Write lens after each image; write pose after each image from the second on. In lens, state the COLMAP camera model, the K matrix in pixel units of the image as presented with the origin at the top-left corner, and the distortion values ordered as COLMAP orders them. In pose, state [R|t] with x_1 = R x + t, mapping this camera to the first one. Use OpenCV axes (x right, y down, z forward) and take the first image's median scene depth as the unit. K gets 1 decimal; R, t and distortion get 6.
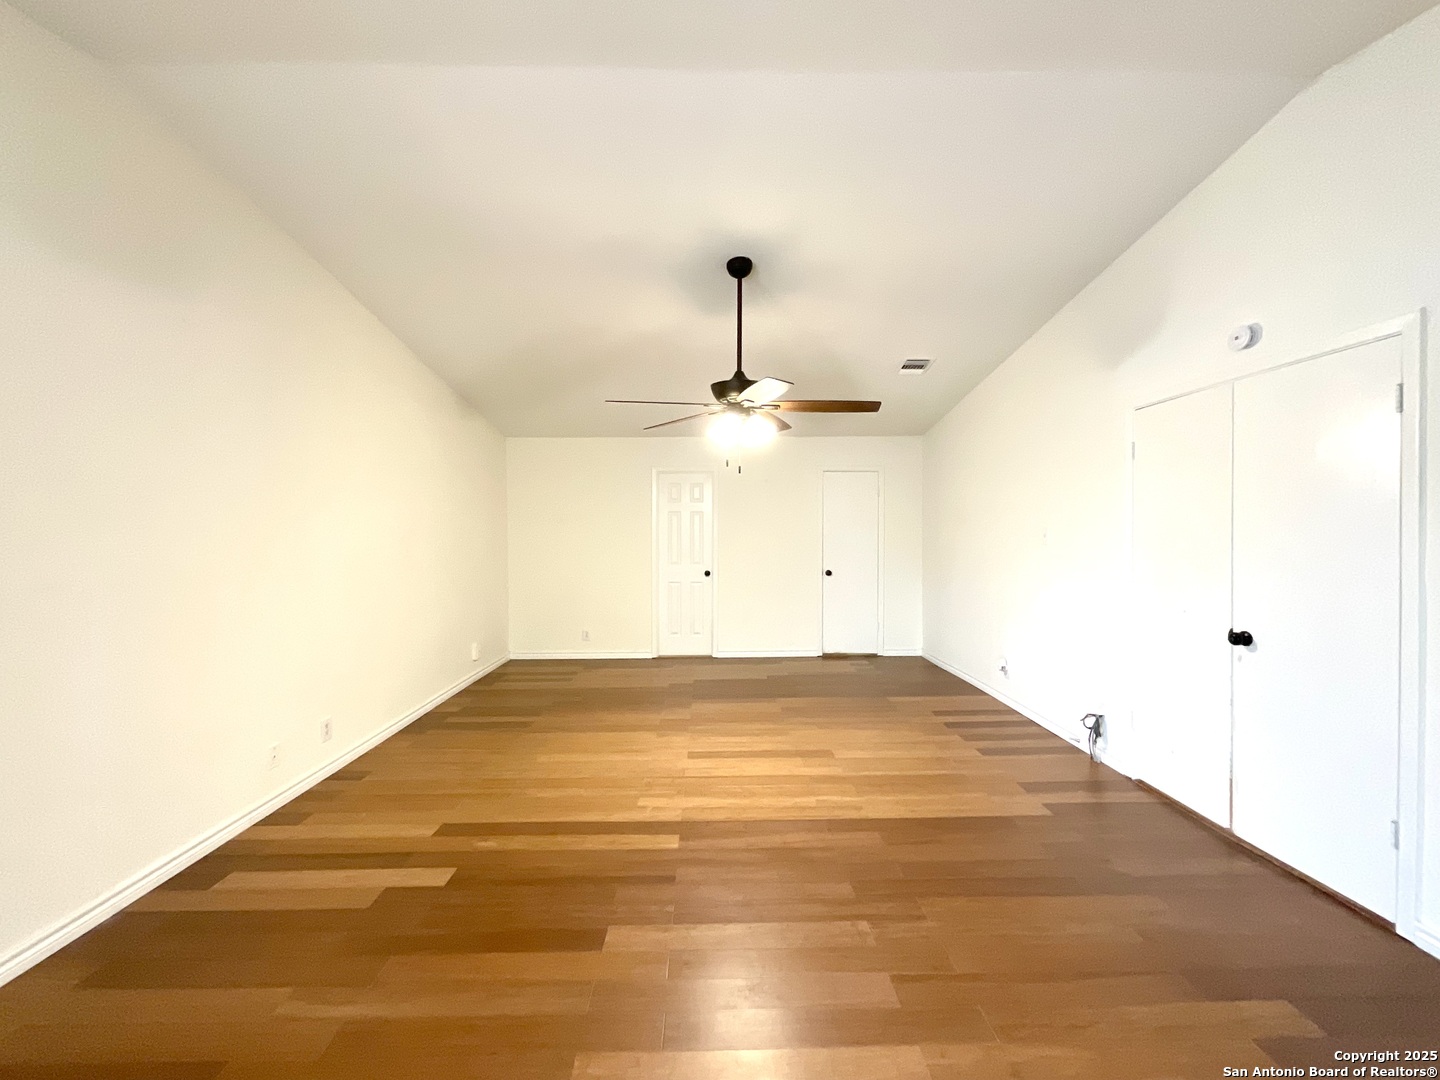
lens RADIAL K [[578.5, 0, 720.0], [0, 578.5, 540.0], [0, 0, 1]] dist [-0.000988, -0.000437]
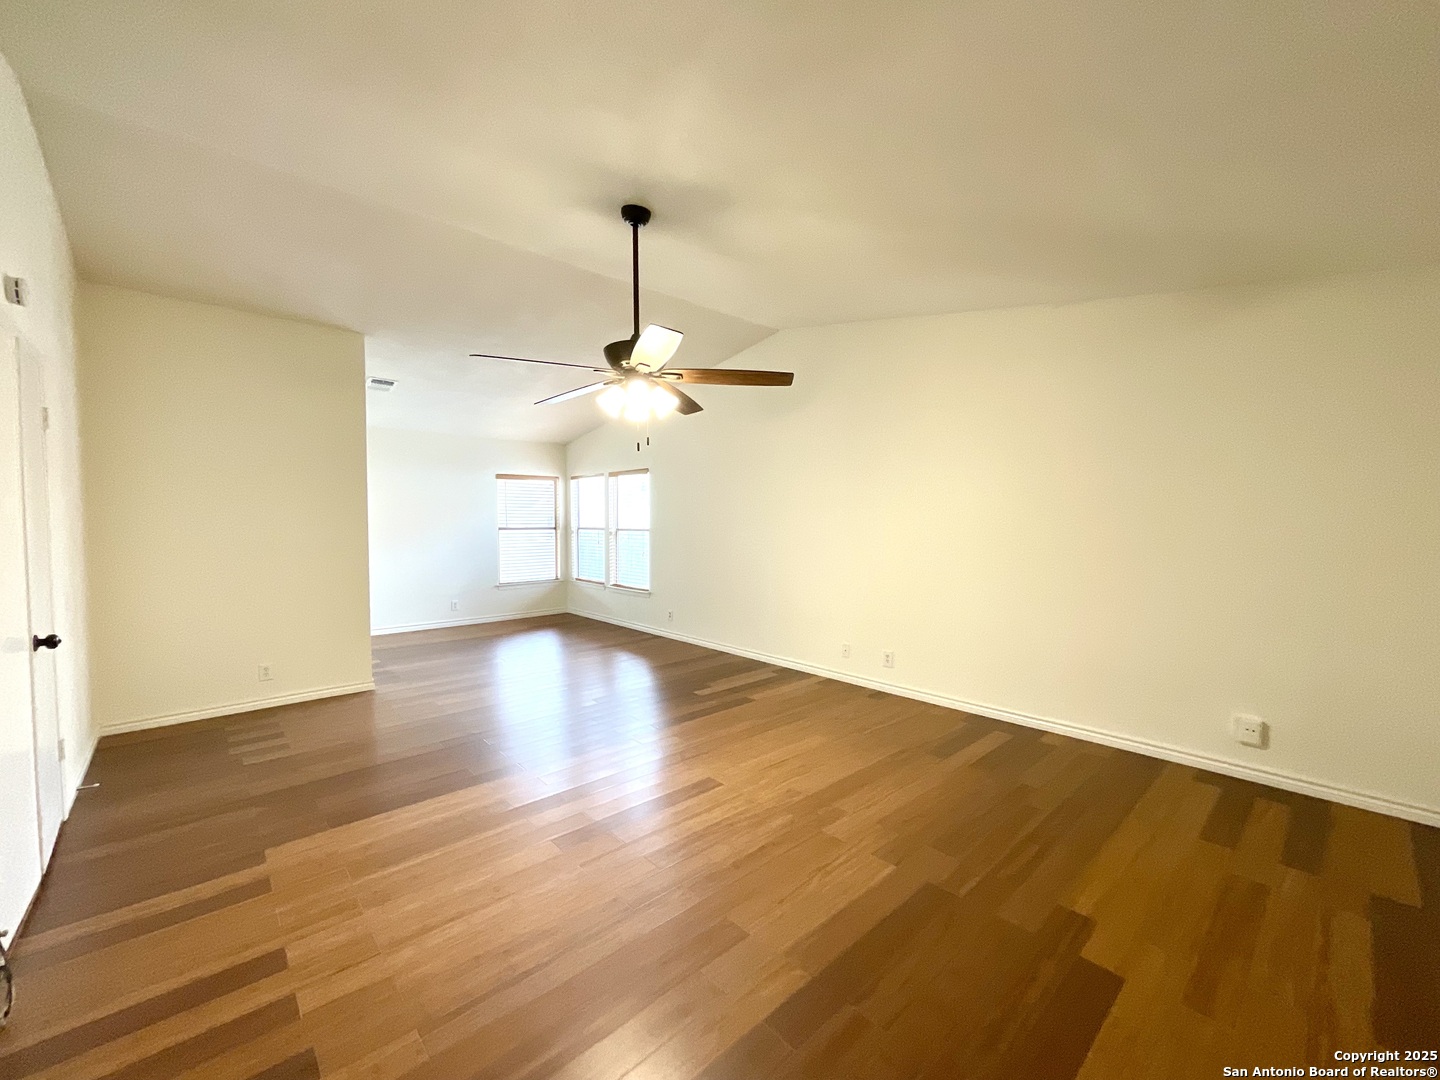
lens RADIAL K [[578.5, 0, 720.0], [0, 578.5, 540.0], [0, 0, 1]] dist [-0.000988, -0.000437]
pose [[-0.749921, 0.028170, -0.660927, 0.533054], [-0.004859, 0.998831, 0.048086, -0.022897], [0.661509, 0.039272, -0.748908, 1.765772]]
